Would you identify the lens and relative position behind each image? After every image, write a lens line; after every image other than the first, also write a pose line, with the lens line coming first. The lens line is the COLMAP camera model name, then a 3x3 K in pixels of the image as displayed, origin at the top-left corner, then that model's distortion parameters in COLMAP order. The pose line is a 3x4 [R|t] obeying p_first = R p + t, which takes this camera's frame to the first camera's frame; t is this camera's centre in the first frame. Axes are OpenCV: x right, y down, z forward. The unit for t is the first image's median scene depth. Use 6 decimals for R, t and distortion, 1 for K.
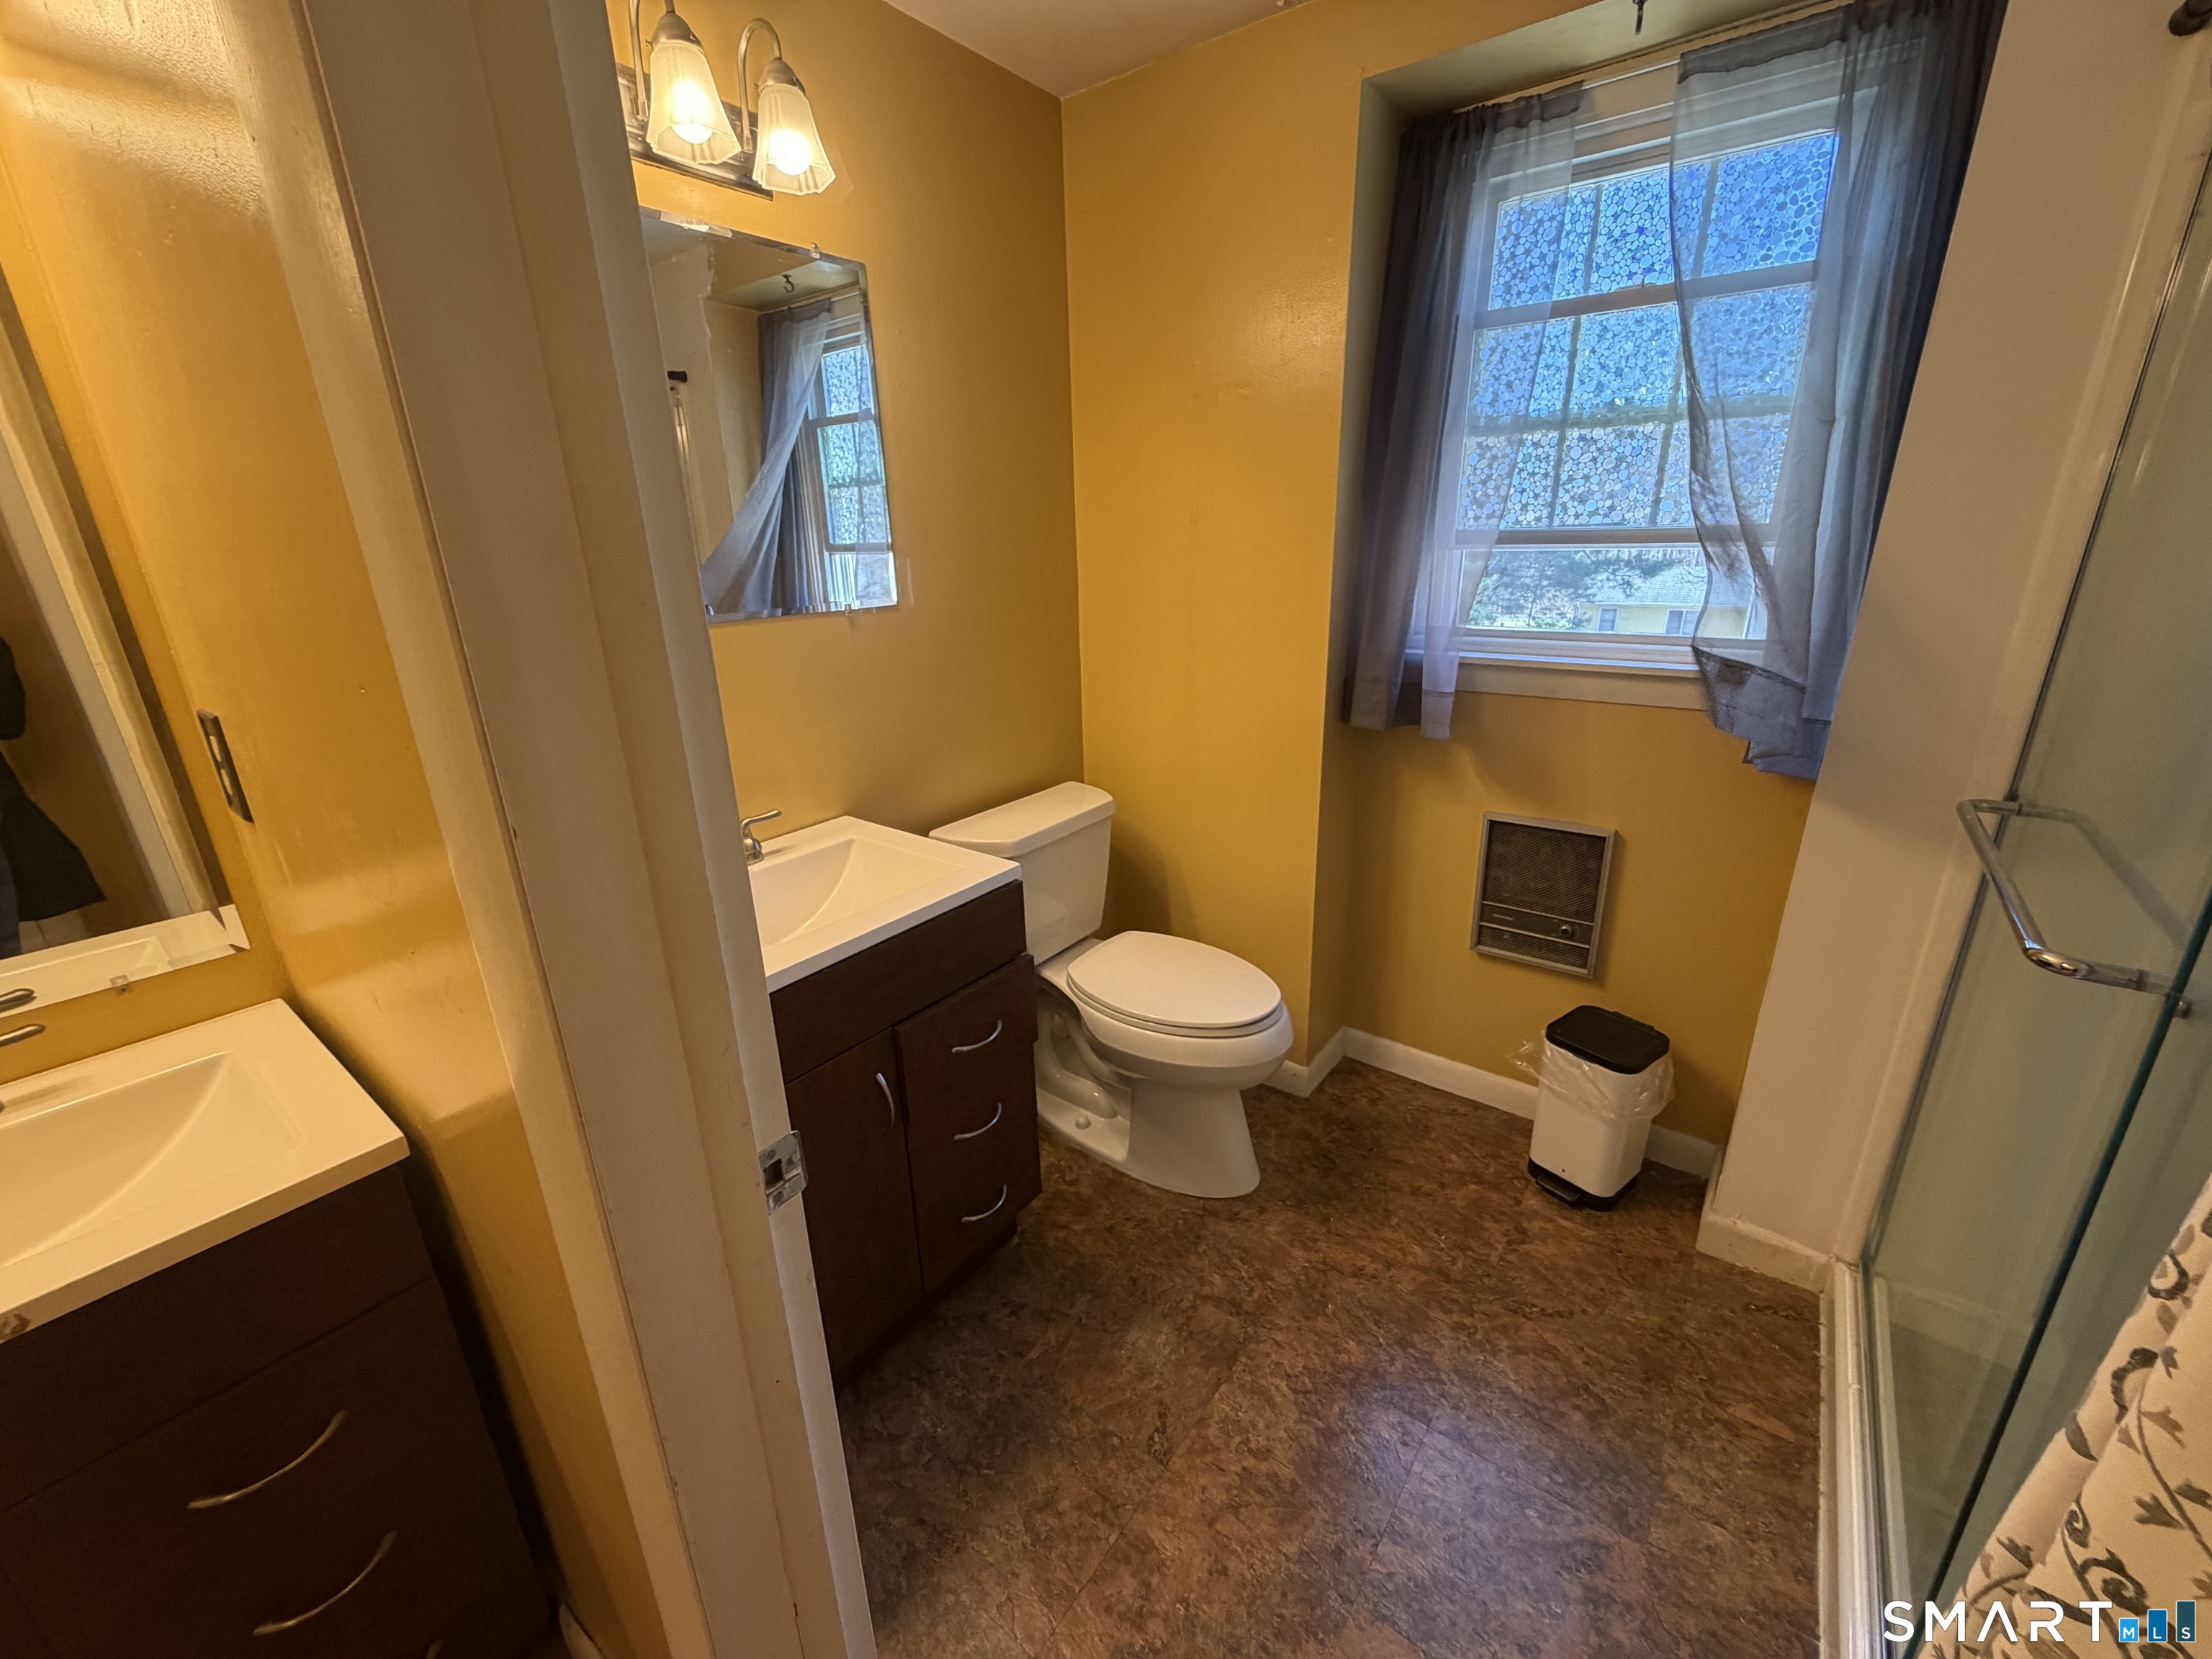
lens RADIAL K [[874.5, 0, 1096.7], [0, 874.5, 838.3], [0, 0, 1]] dist [-0.000566, 0.000119]
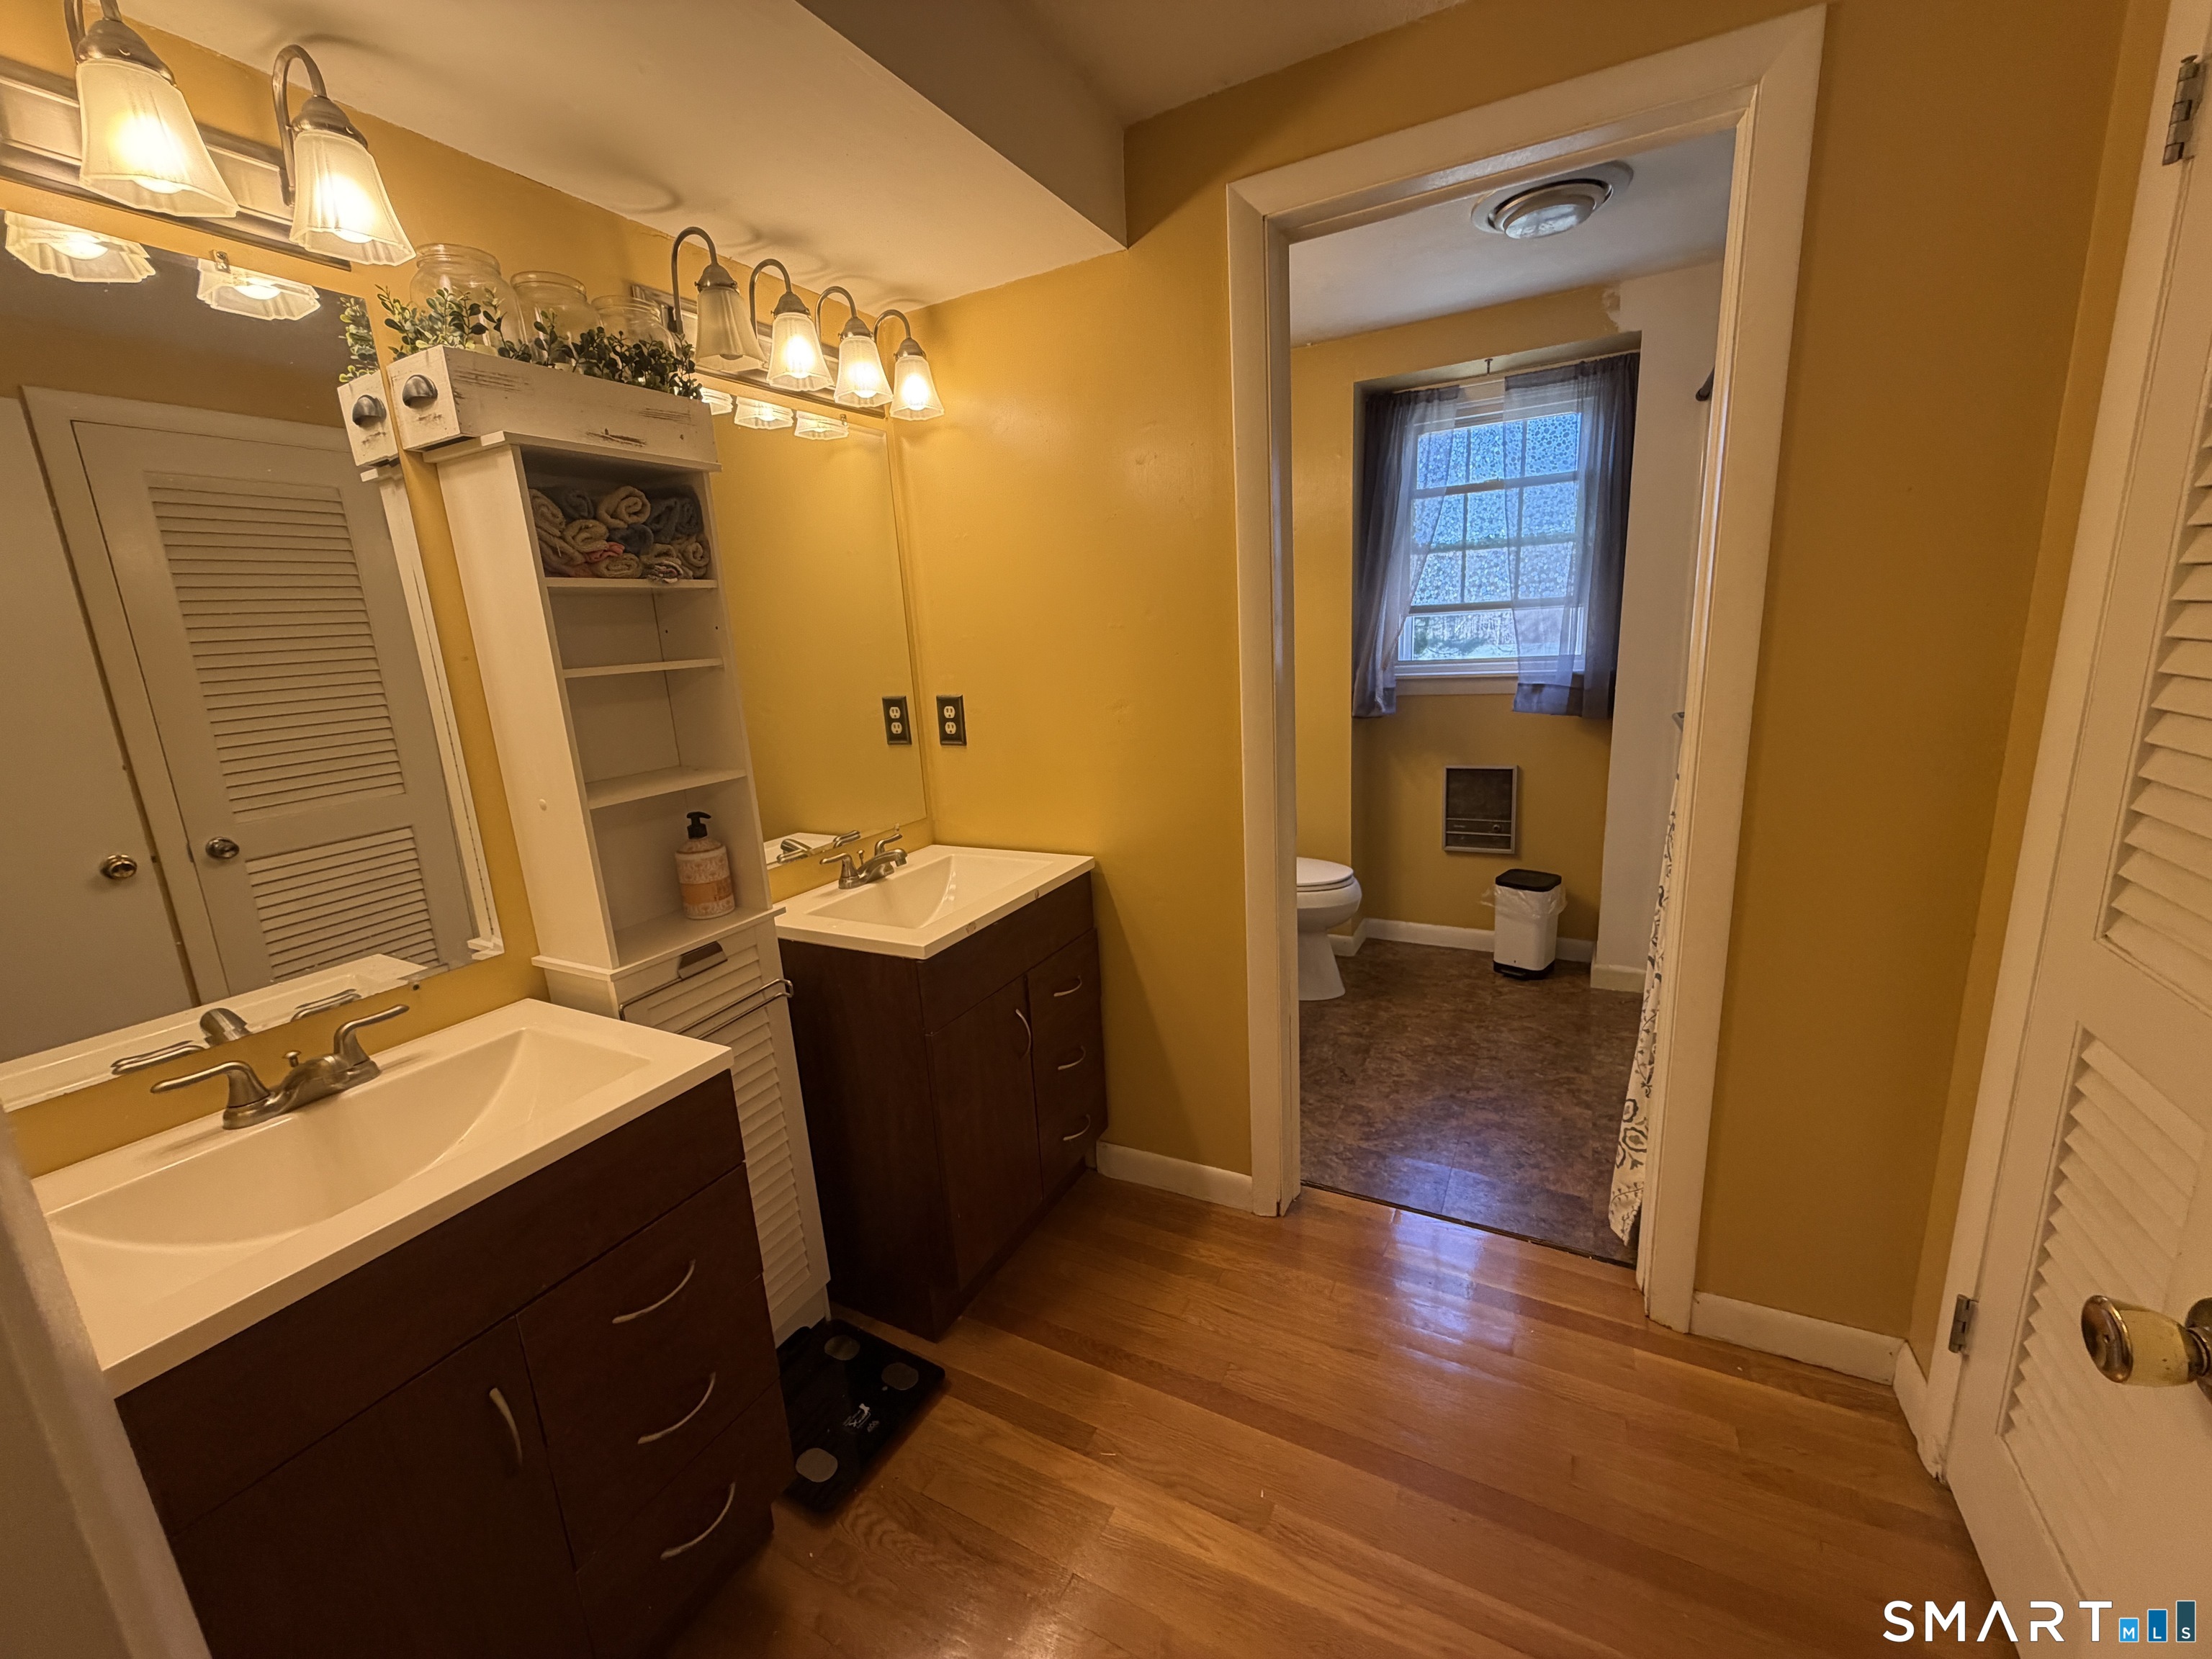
lens RADIAL K [[874.5, 0, 1103.0], [0, 874.5, 827.0], [0, 0, 1]] dist [-0.000566, 0.000119]
pose [[0.986148, -0.062359, 0.153697, -0.535473], [0.079205, 0.991203, -0.106037, 0.244581], [-0.145732, 0.116742, 0.982412, -0.630609]]
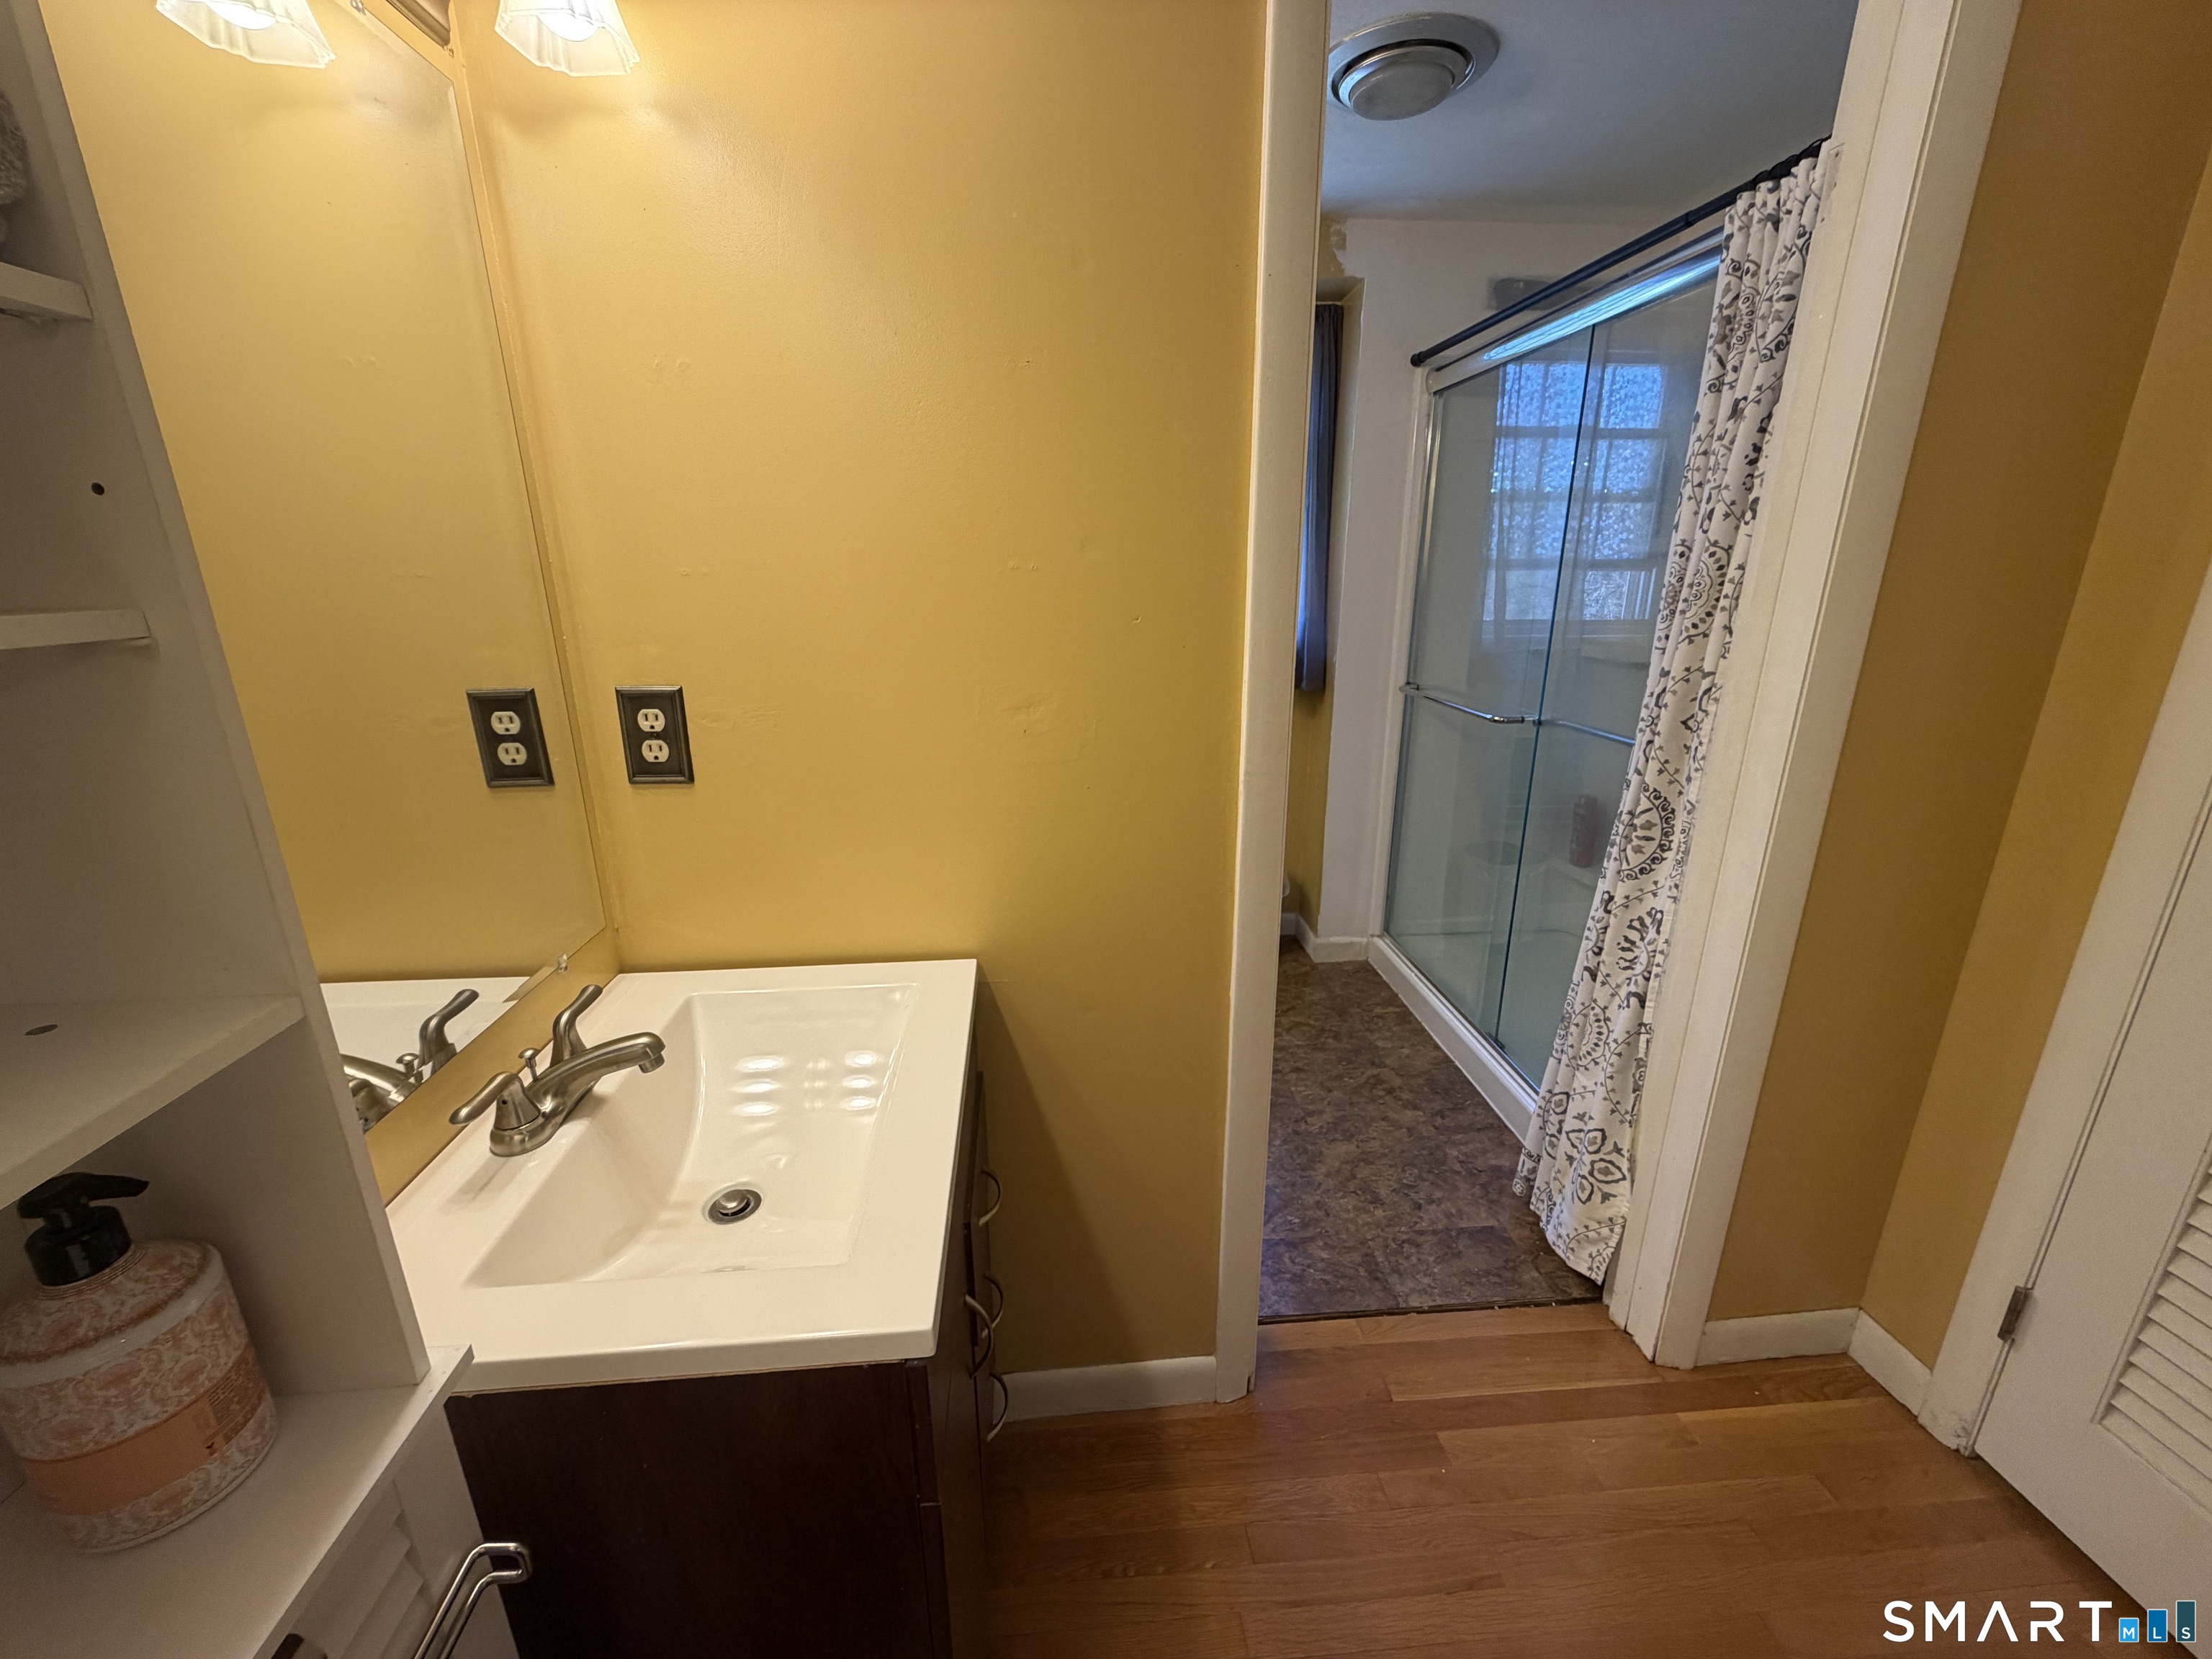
lens RADIAL K [[874.5, 0, 1096.7], [0, 874.5, 827.4], [0, 0, 1]] dist [-0.000566, 0.000119]
pose [[0.745065, -0.166637, 0.645841, -0.722828], [0.198611, 0.979792, 0.023677, 0.067207], [-0.636735, 0.110630, 0.763105, -0.103751]]
